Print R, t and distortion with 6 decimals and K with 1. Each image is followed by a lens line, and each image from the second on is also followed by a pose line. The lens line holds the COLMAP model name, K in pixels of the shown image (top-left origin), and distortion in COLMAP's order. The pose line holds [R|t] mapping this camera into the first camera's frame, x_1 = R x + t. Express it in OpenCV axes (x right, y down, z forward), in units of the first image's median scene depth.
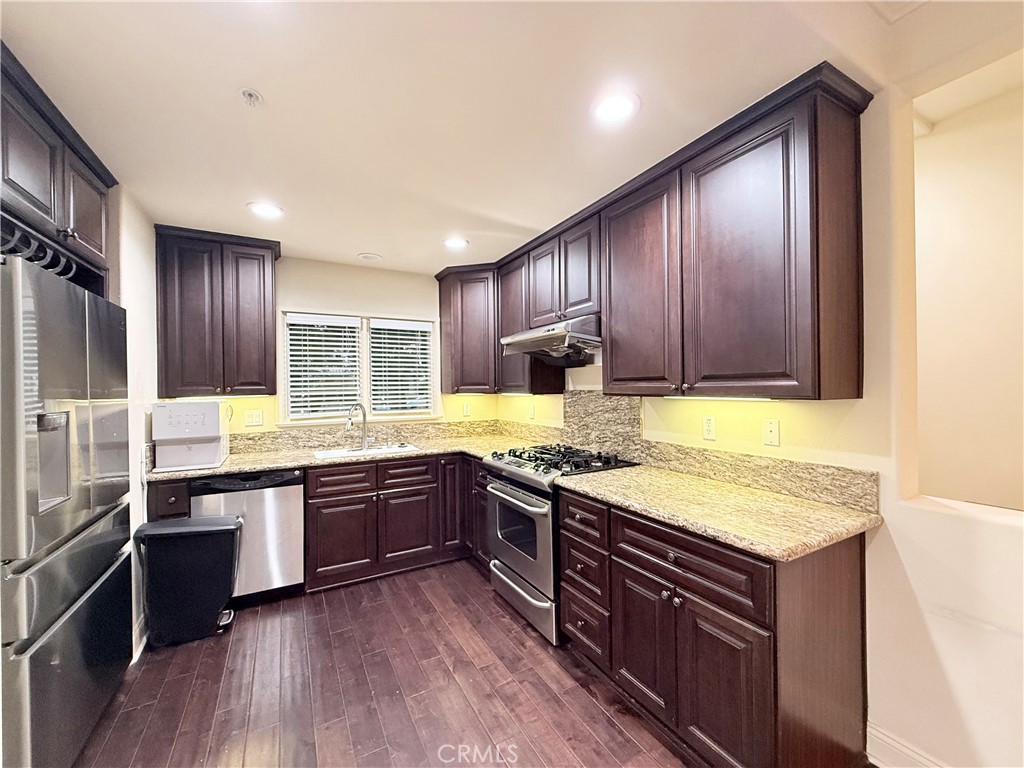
lens RADIAL K [[409.0, 0, 508.9], [0, 409.0, 386.0], [0, 0, 1]] dist [0.000572, -0.000497]
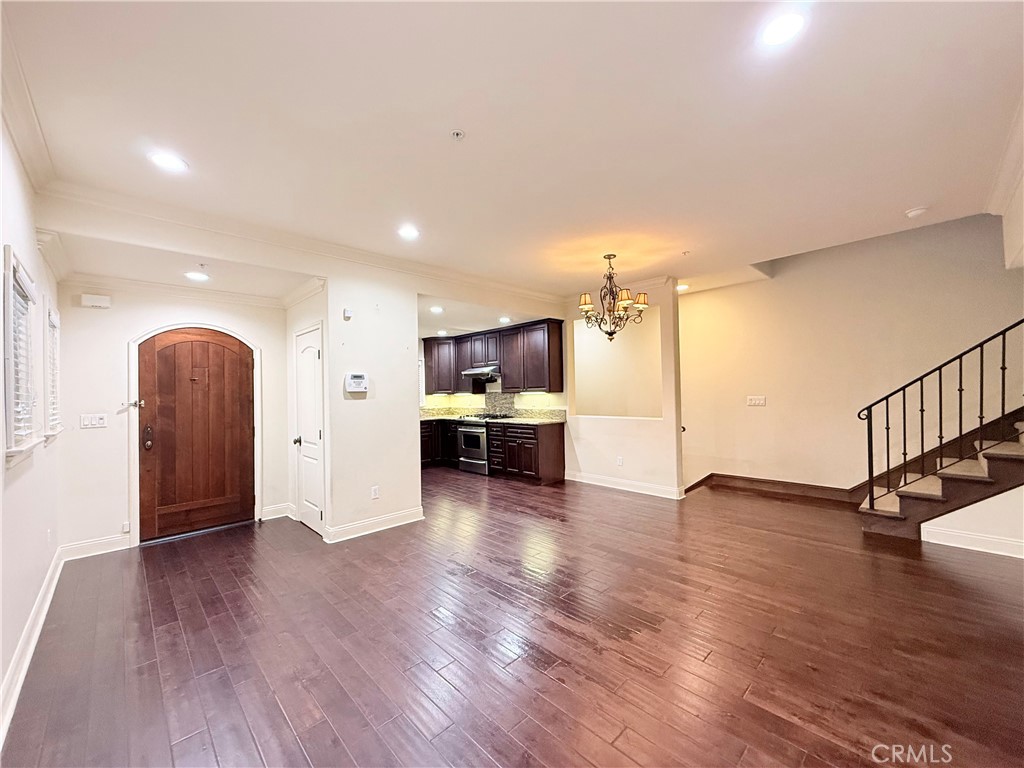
lens RADIAL K [[409.0, 0, 508.9], [0, 409.0, 386.0], [0, 0, 1]] dist [0.000572, -0.000497]
pose [[0.965482, -0.004956, 0.260423, -0.432094], [0.009504, 0.999824, -0.016206, 0.016256], [-0.260297, 0.018121, 0.965358, -1.654306]]
